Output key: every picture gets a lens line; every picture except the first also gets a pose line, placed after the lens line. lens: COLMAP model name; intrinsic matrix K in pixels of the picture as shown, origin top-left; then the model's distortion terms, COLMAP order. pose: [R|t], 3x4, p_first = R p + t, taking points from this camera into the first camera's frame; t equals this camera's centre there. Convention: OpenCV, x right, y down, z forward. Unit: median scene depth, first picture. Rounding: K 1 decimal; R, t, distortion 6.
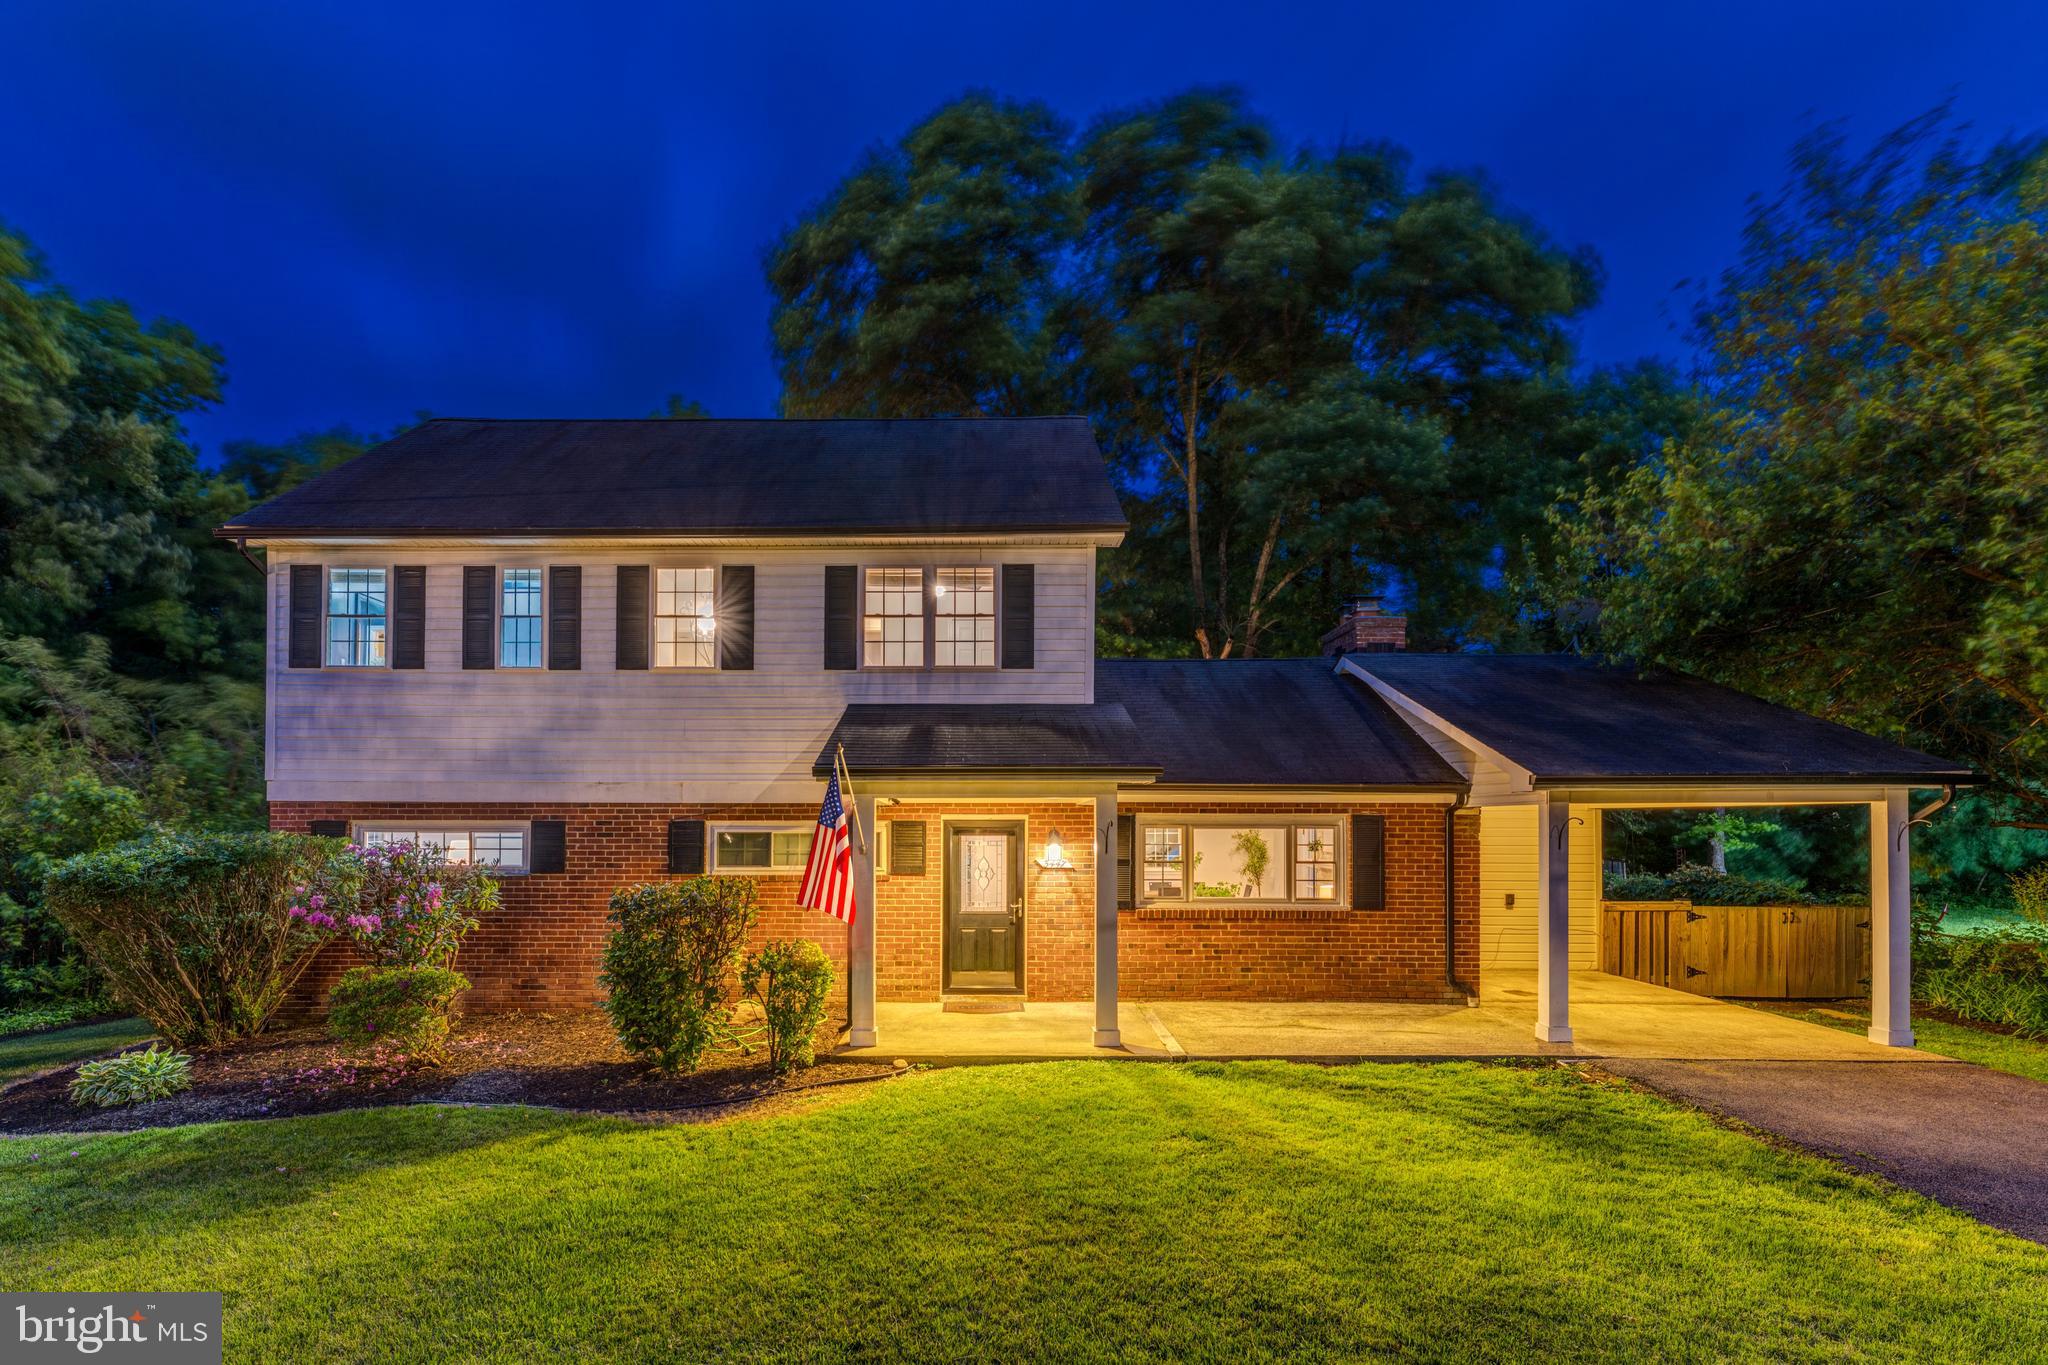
lens RADIAL K [[928.2, 0, 1024.1], [0, 928.2, 685.1], [0, 0, 1]] dist [-0.000661, 0.000128]
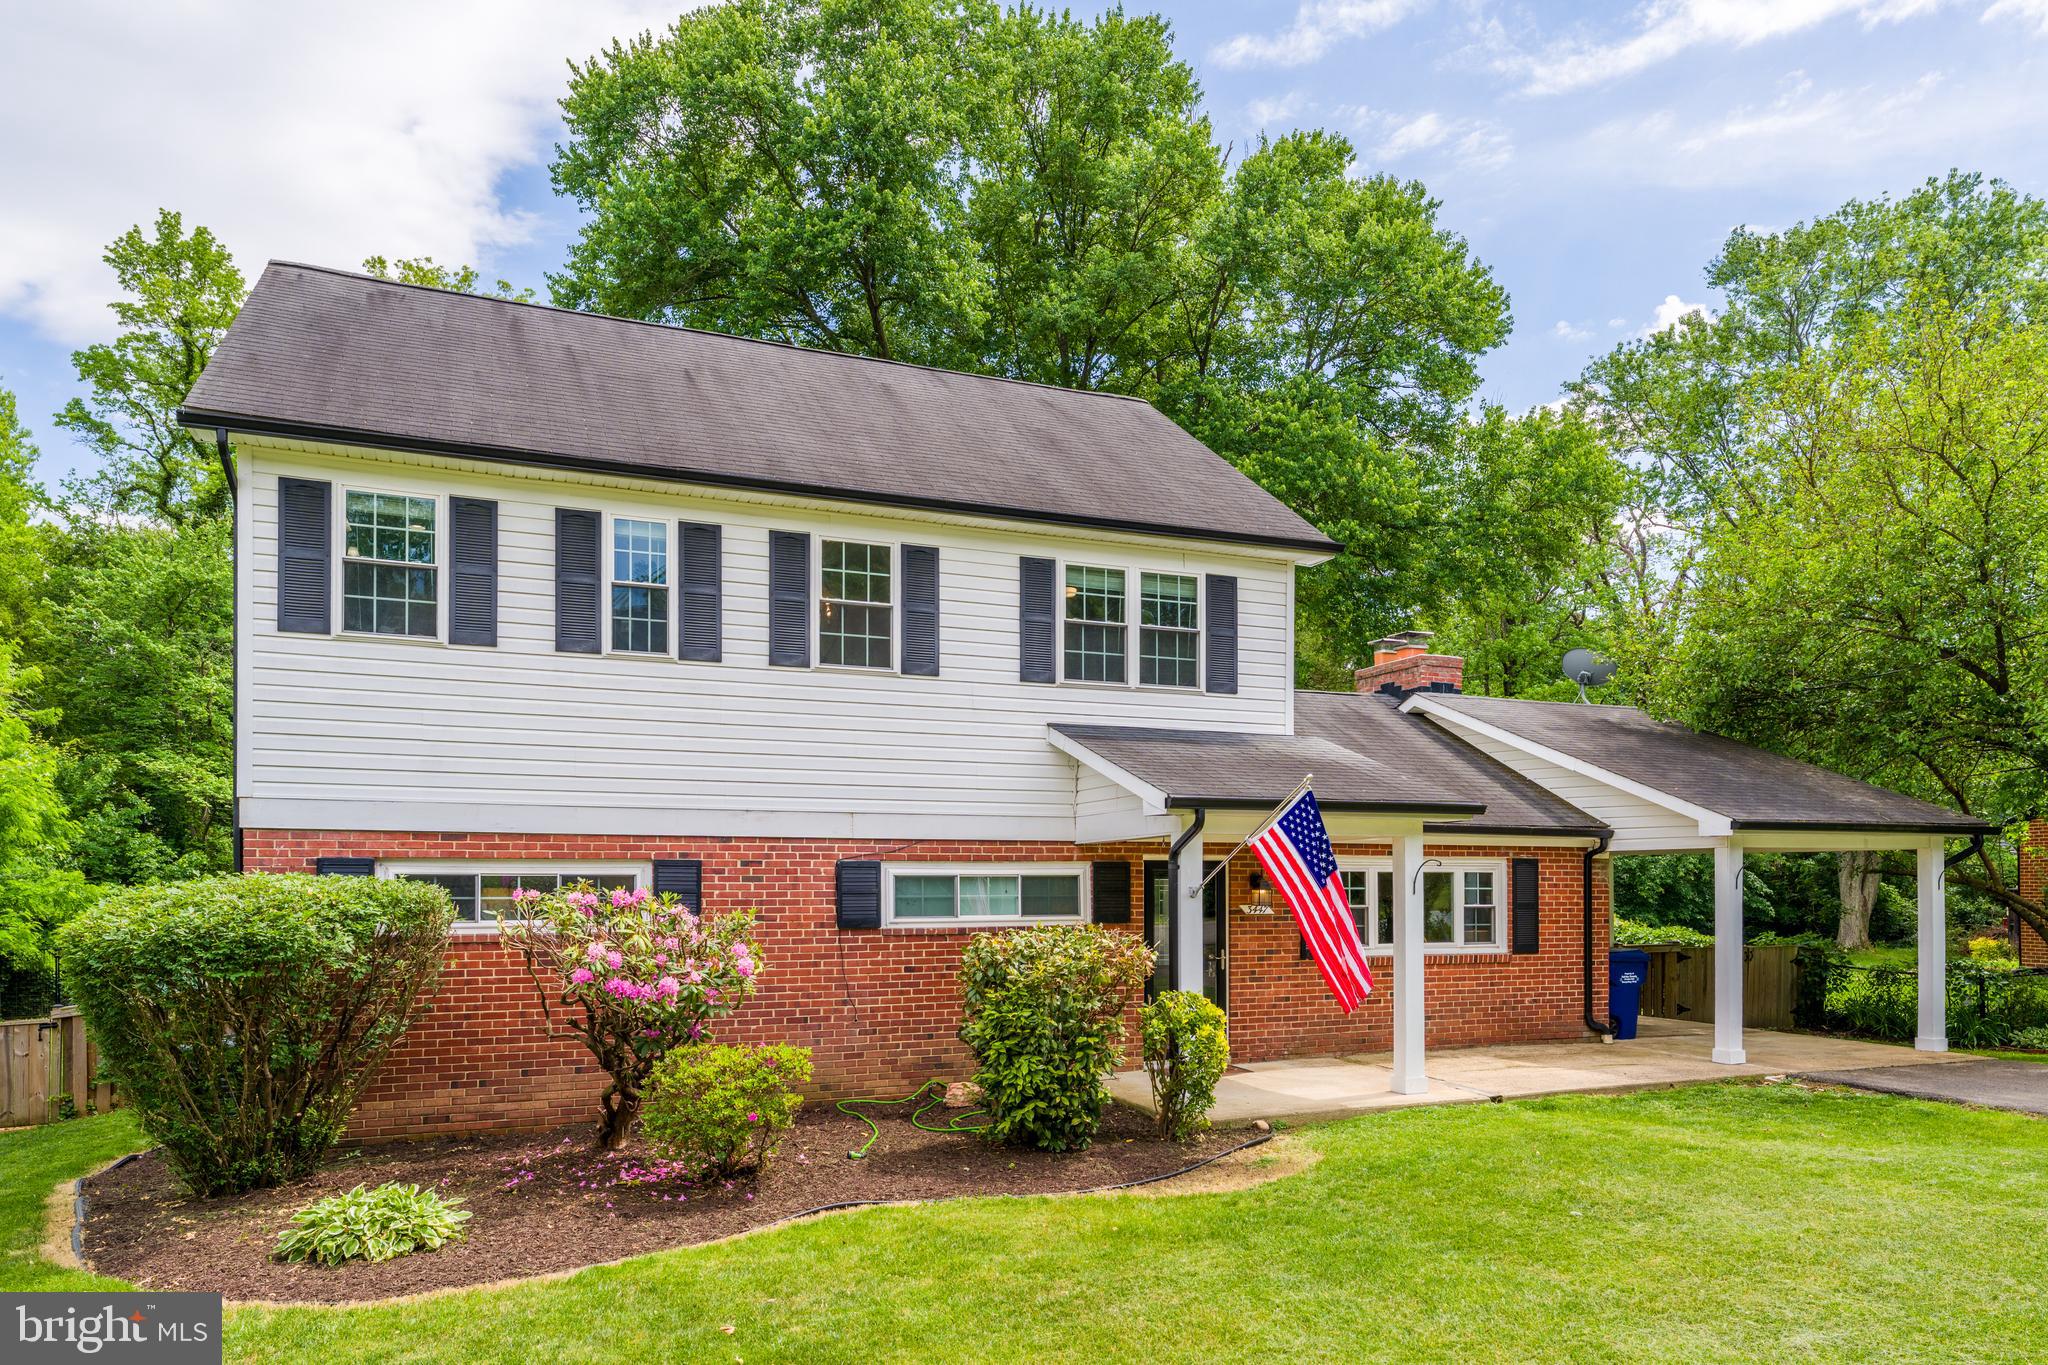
lens RADIAL K [[1198.6, 0, 1024.6], [0, 1198.6, 681.6], [0, 0, 1]] dist [0.000194, 0.000289]
pose [[0.927514, 0.061035, 0.368772, -0.618771], [-0.058892, 0.998118, -0.017076, 0.002439], [-0.369121, -0.005880, 0.929363, -0.007348]]
